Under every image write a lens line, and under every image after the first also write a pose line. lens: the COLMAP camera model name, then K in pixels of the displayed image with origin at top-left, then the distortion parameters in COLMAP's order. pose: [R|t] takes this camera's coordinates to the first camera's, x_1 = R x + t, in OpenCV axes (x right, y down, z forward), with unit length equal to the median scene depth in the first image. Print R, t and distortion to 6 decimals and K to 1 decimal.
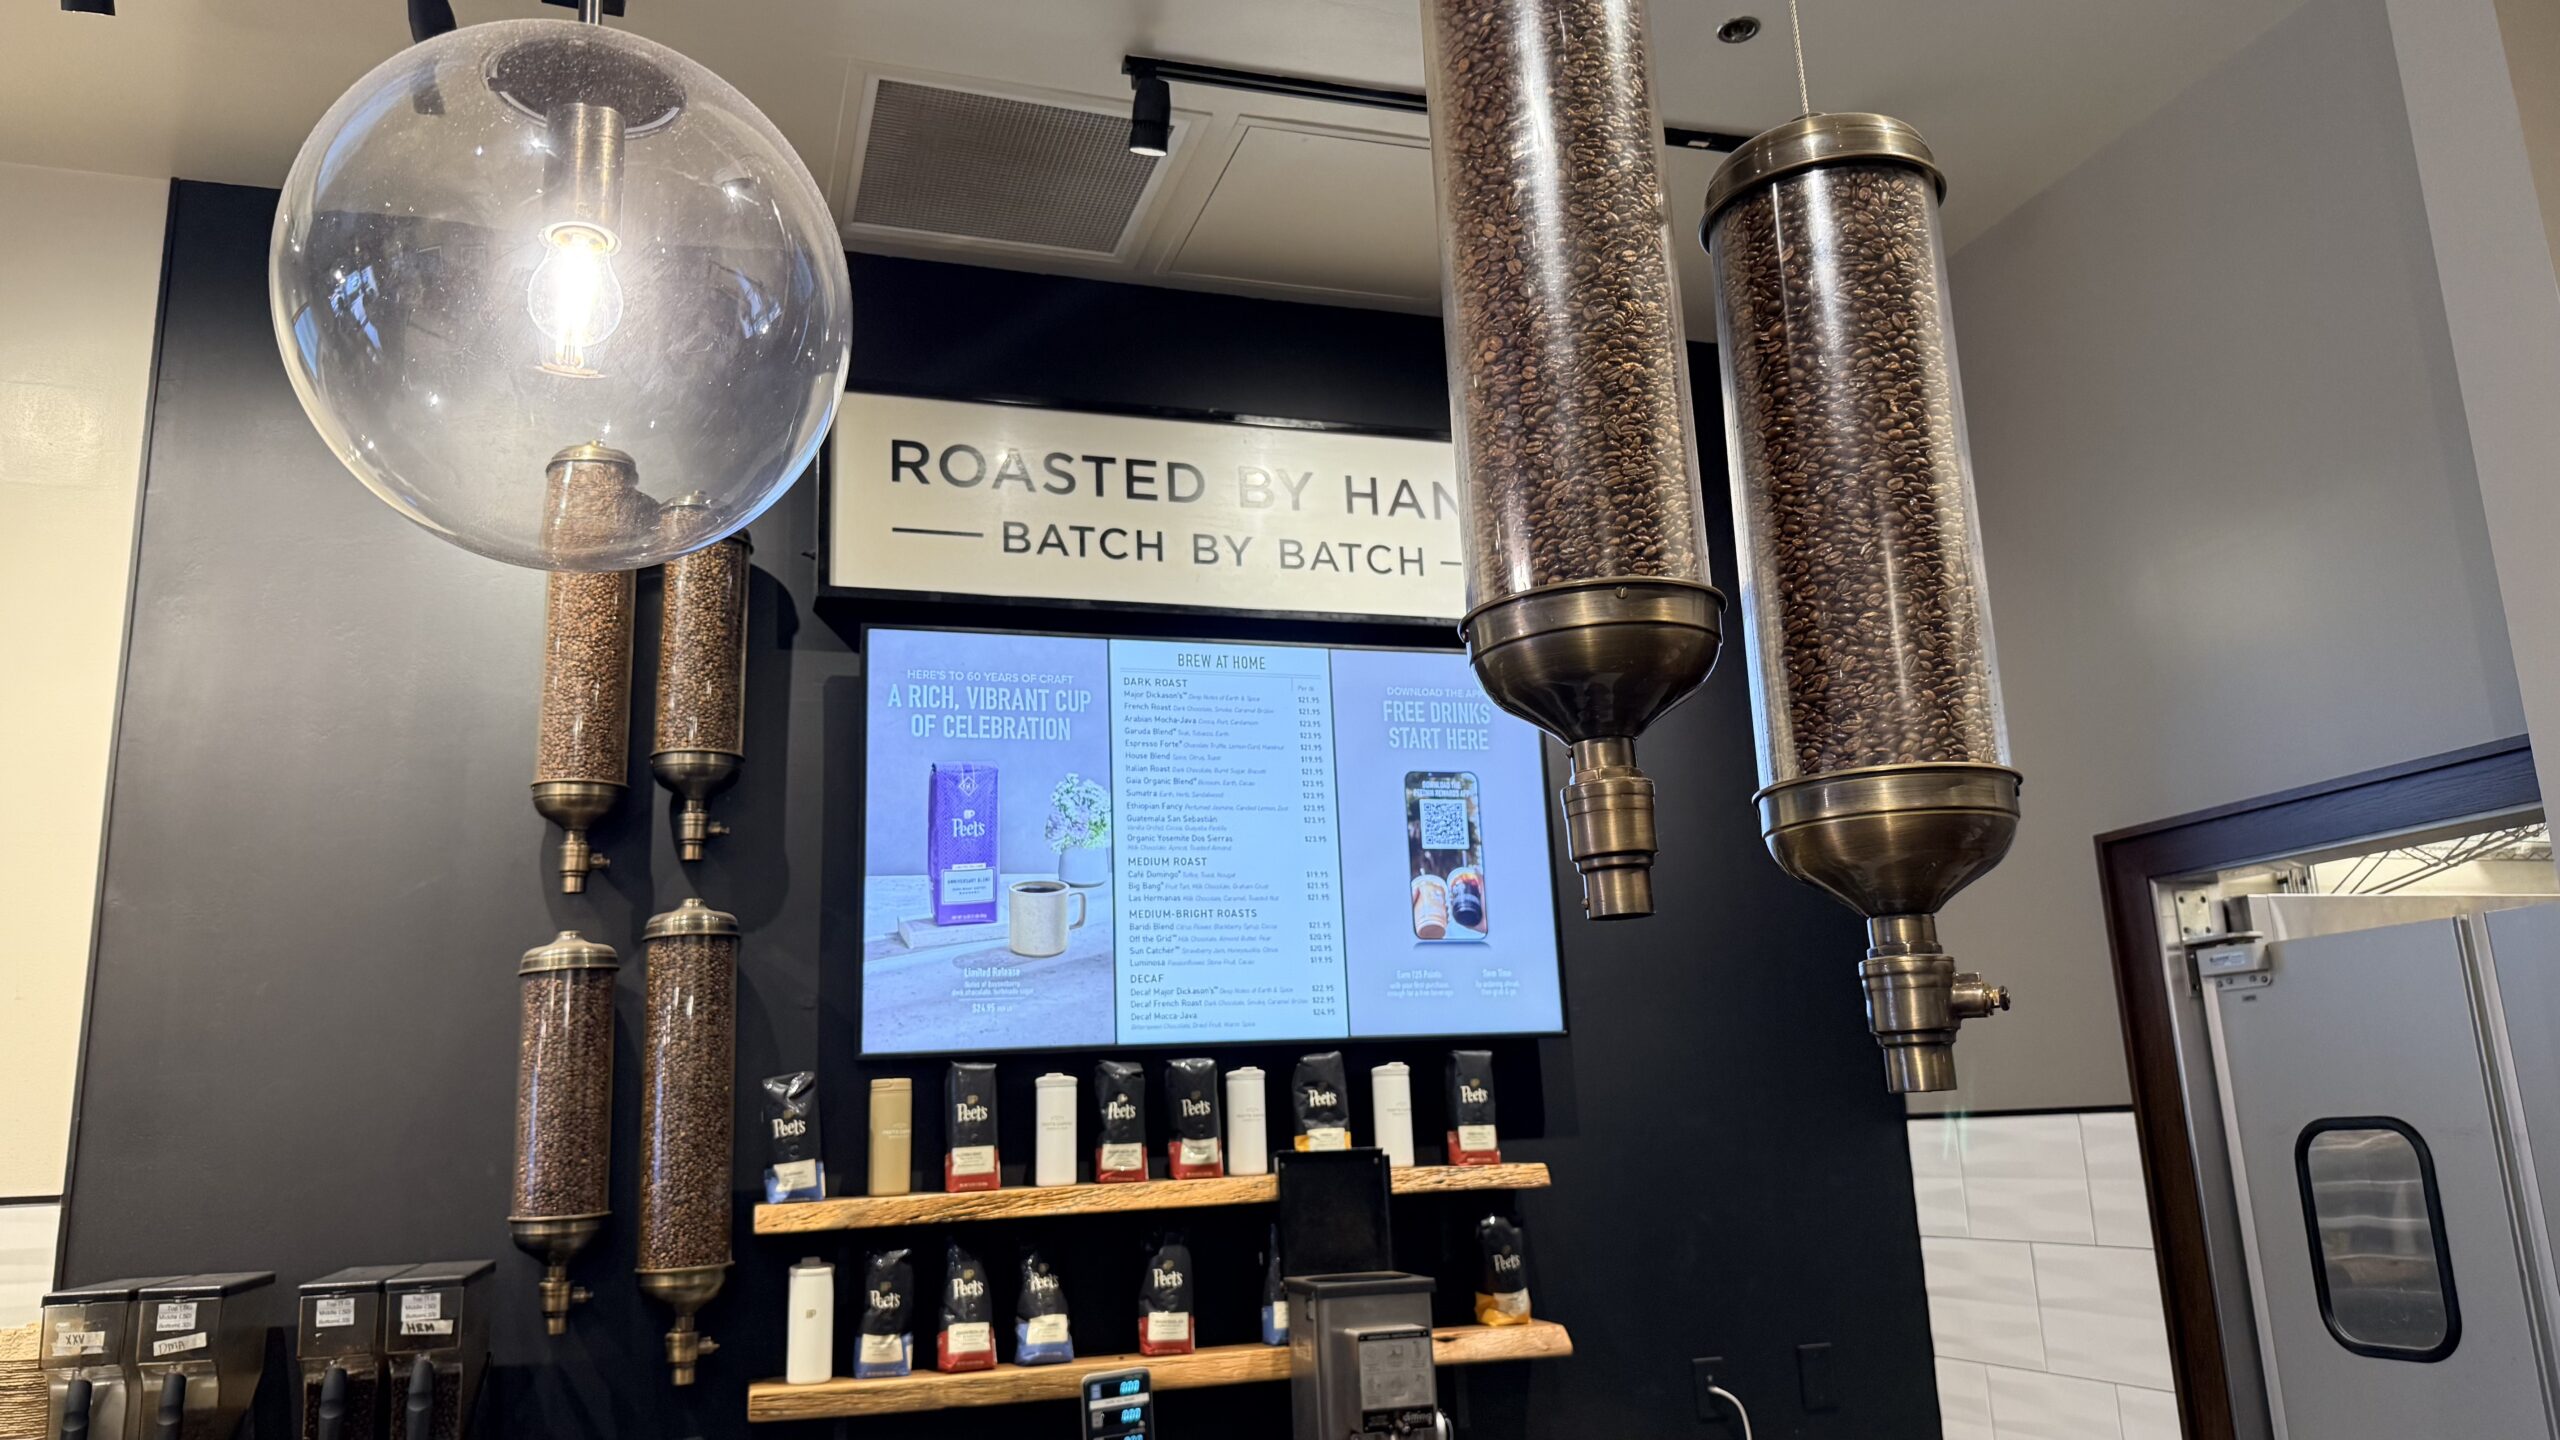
lens RADIAL K [[1764.5, 0, 1280.0], [0, 1764.5, 720.0], [0, 0, 1]] dist [0.201593, -0.447234]
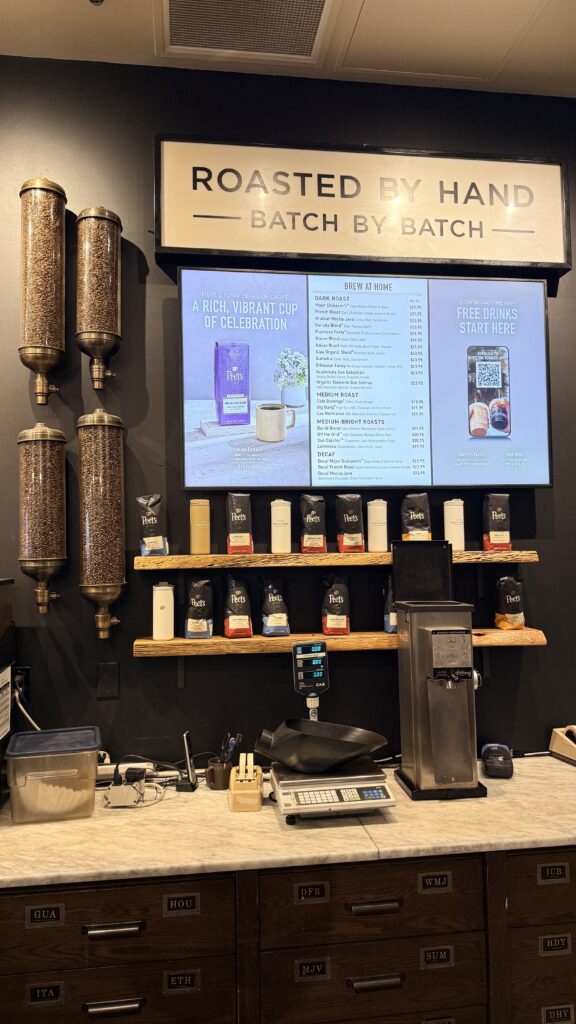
lens RADIAL K [[705.8, 0, 288.0], [0, 705.8, 512.0], [0, 0, 1]] dist [0.201593, -0.447234]
pose [[0.984996, 0.016641, -0.171774, 0.018784], [0.013828, 0.984530, 0.174667, 0.072253], [0.172024, -0.174422, 0.969528, 0.225855]]
